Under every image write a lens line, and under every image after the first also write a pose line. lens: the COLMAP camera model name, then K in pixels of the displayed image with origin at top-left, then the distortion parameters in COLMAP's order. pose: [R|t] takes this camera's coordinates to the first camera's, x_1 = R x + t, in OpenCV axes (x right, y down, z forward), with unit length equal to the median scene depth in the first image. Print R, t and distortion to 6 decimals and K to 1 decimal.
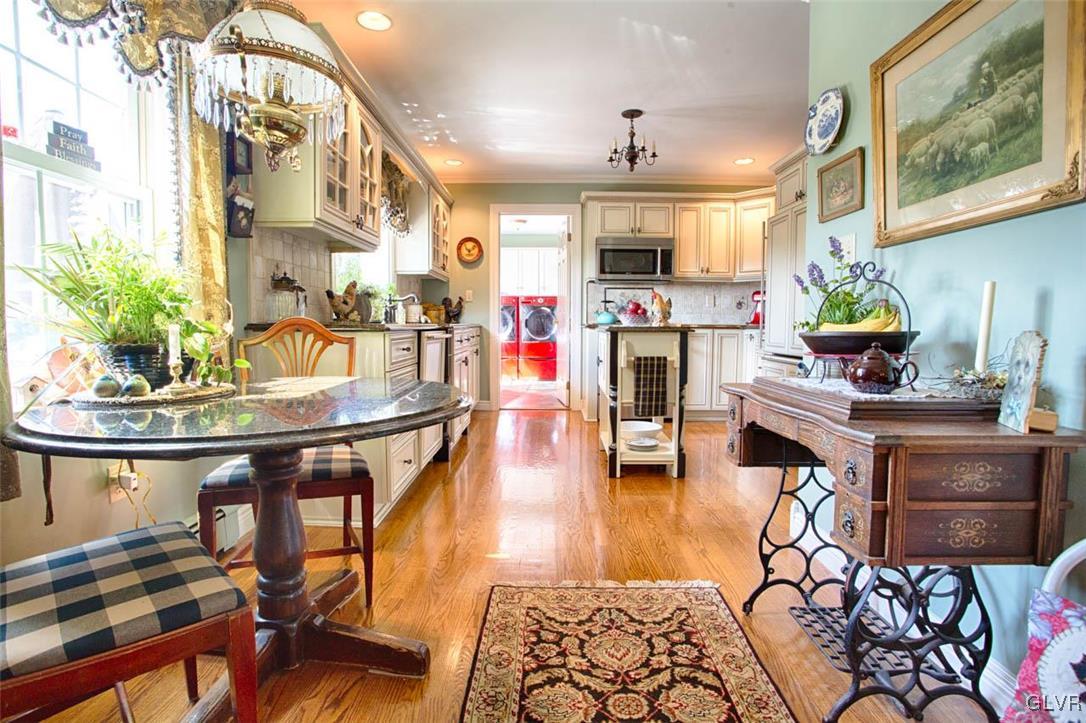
lens RADIAL K [[531.5, 0, 542.1], [0, 531.5, 350.2], [0, 0, 1]] dist [-0.000866, -0.000045]
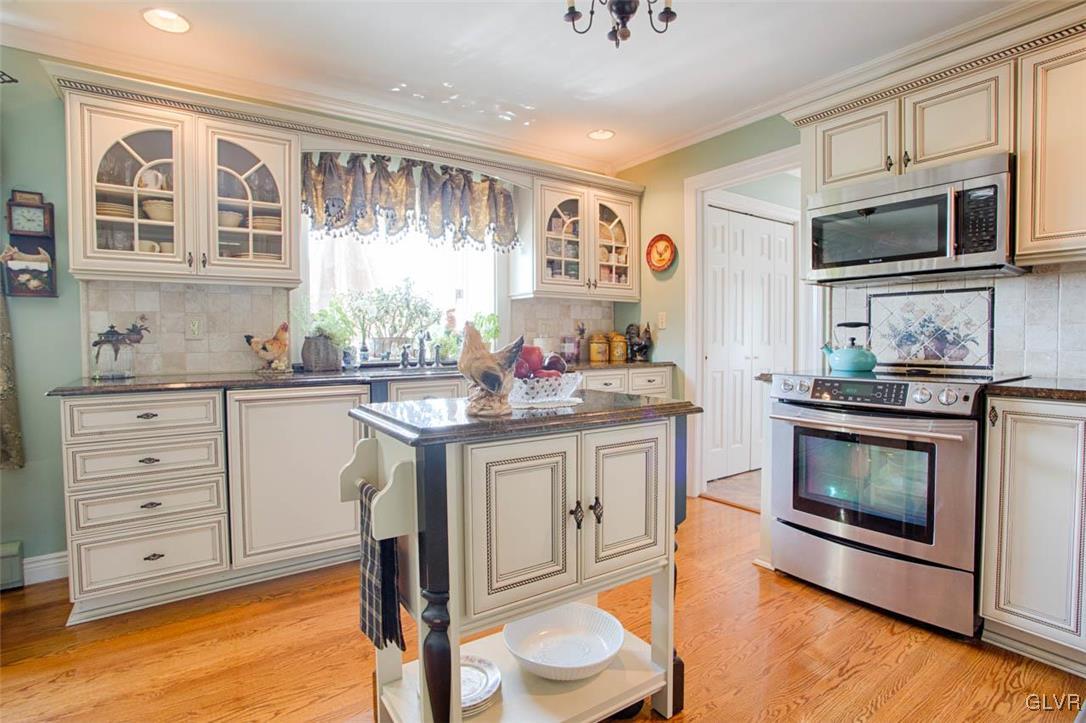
lens RADIAL K [[548.9, 0, 543.0], [0, 548.9, 361.5], [0, 0, 1]] dist [-0.002311, -0.000214]
pose [[0.569830, 0.029350, -0.821239, 0.378656], [-0.034847, 0.999326, 0.011535, -0.056232], [0.821024, 0.022045, 0.570468, 0.505913]]
